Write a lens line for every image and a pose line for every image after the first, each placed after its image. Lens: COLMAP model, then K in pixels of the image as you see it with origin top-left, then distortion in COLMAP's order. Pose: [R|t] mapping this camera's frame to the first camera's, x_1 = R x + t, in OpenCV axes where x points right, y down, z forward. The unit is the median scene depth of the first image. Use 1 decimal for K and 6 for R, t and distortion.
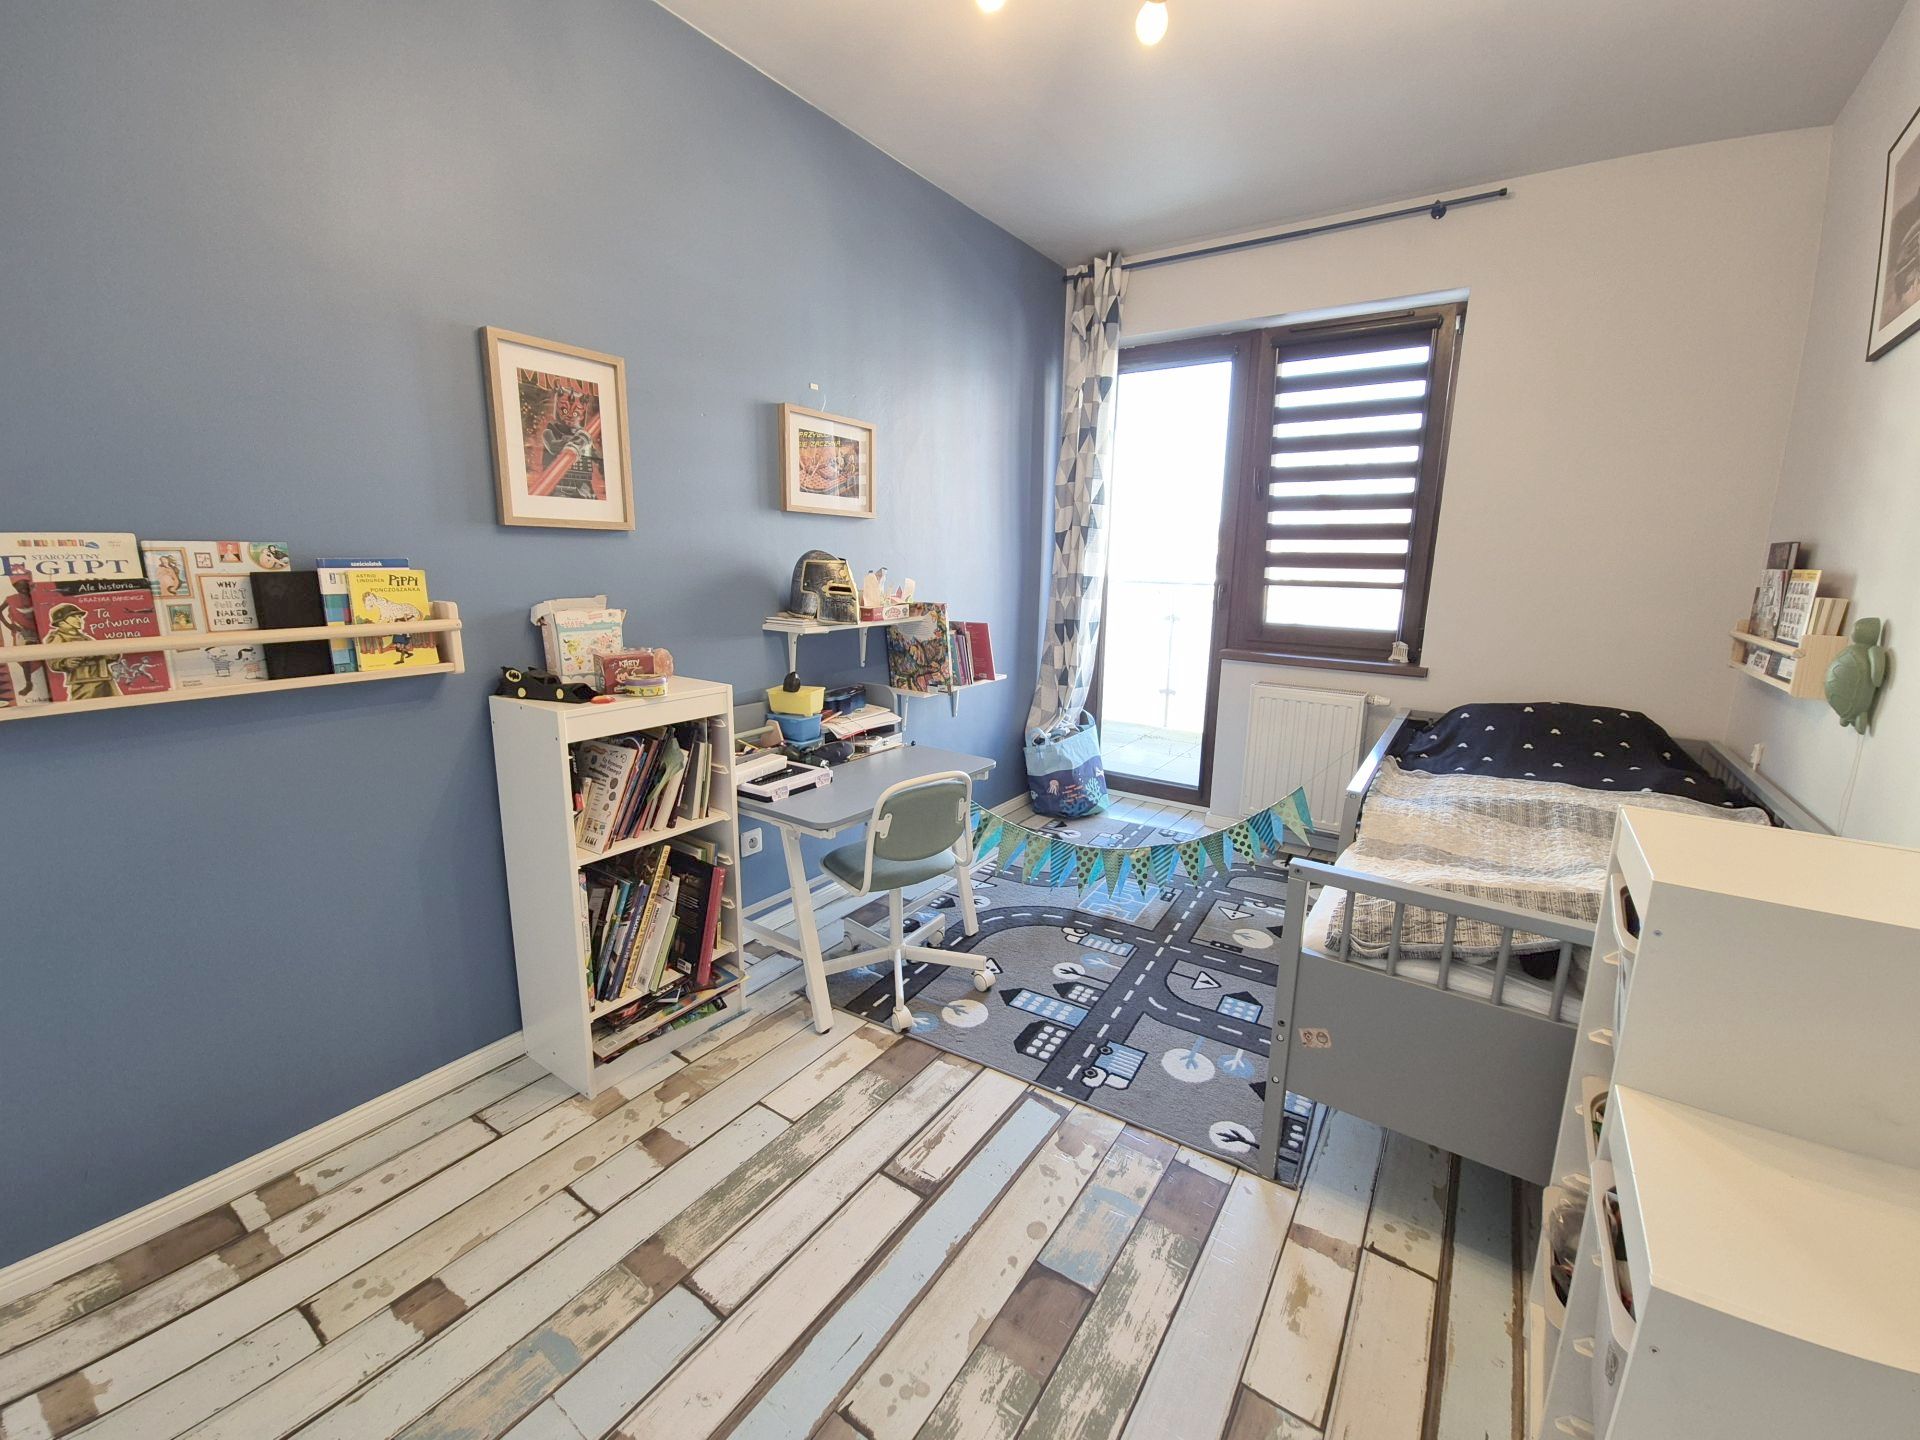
lens RADIAL K [[801.9, 0, 960.0], [0, 801.9, 720.0], [0, 0, 1]] dist [0.002091, -0.000070]
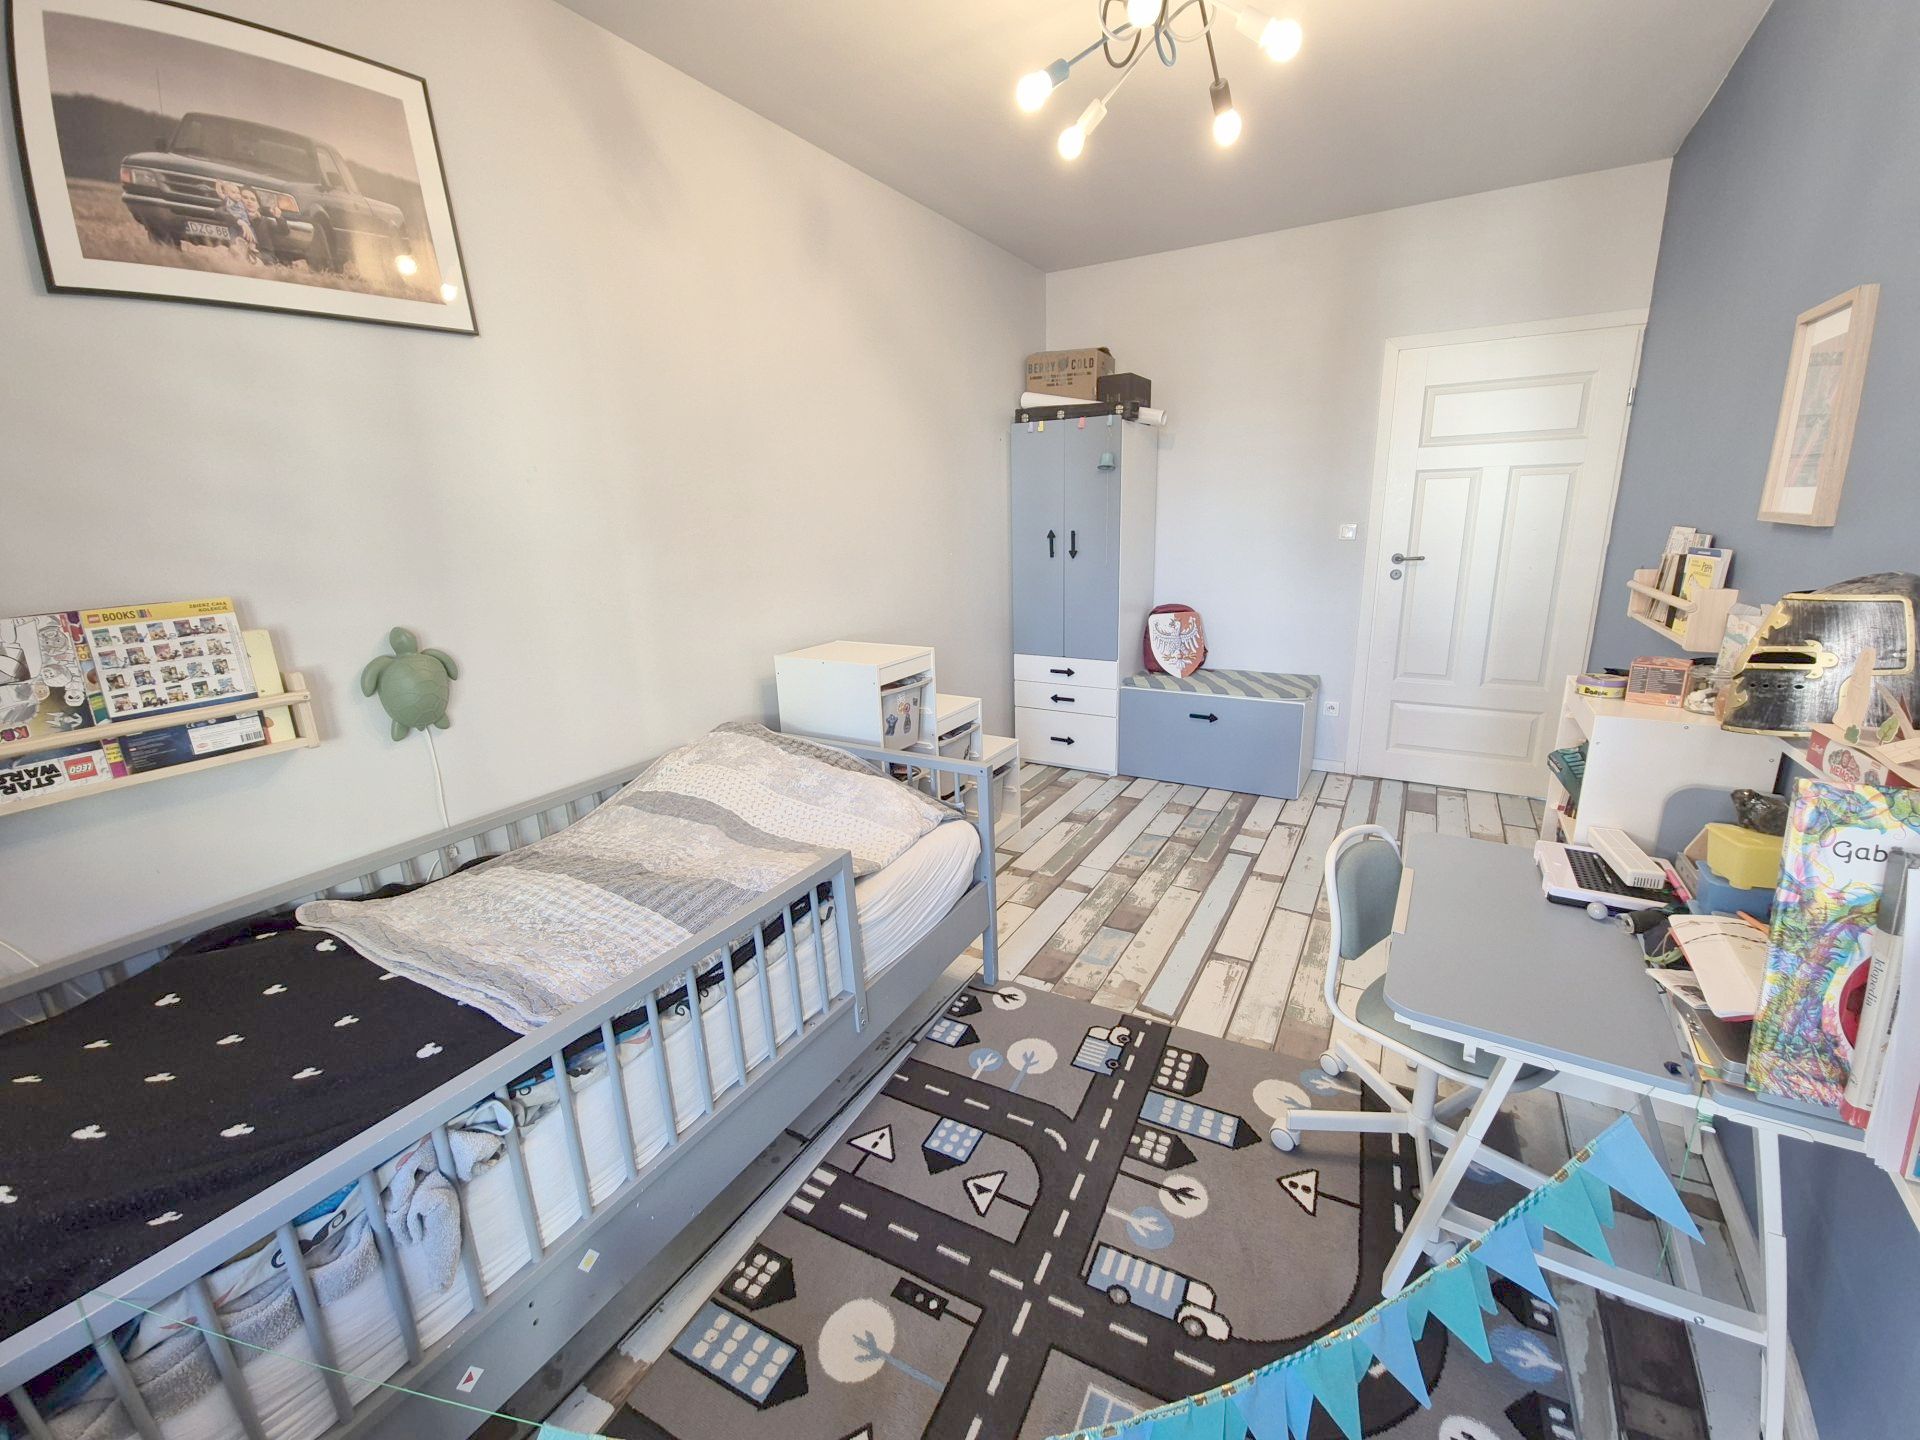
lens RADIAL K [[784.9, 0, 945.5], [0, 784.9, 728.2], [0, 0, 1]] dist [0.020111, -0.011562]
pose [[-0.998795, 0.022254, -0.043751, 0.418774], [-0.000012, 0.891215, 0.453582, -0.392669], [0.049086, 0.453036, -0.890140, 1.659548]]
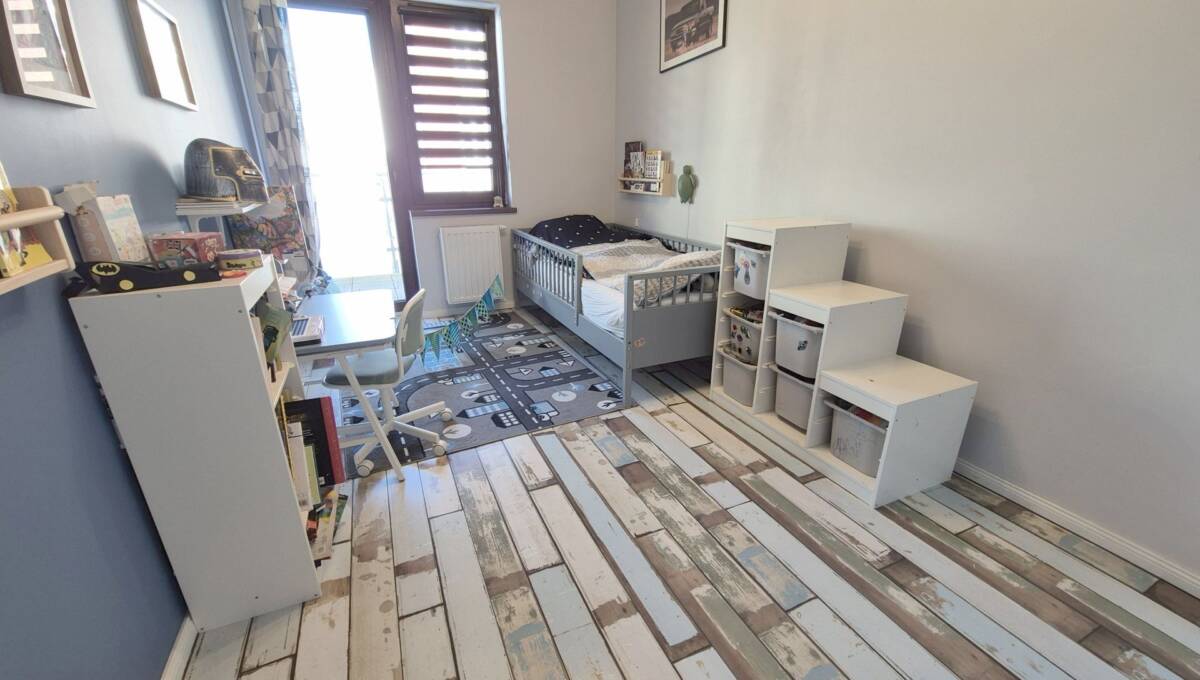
lens RADIAL K [[488.3, 0, 615.5], [0, 488.3, 356.8], [0, 0, 1]] dist [-0.000672, 0.000096]
pose [[0.506087, -0.336602, 0.794087, -0.629463], [0.191038, 0.941579, 0.277369, -0.003508], [-0.841059, 0.011328, 0.540825, 0.173804]]
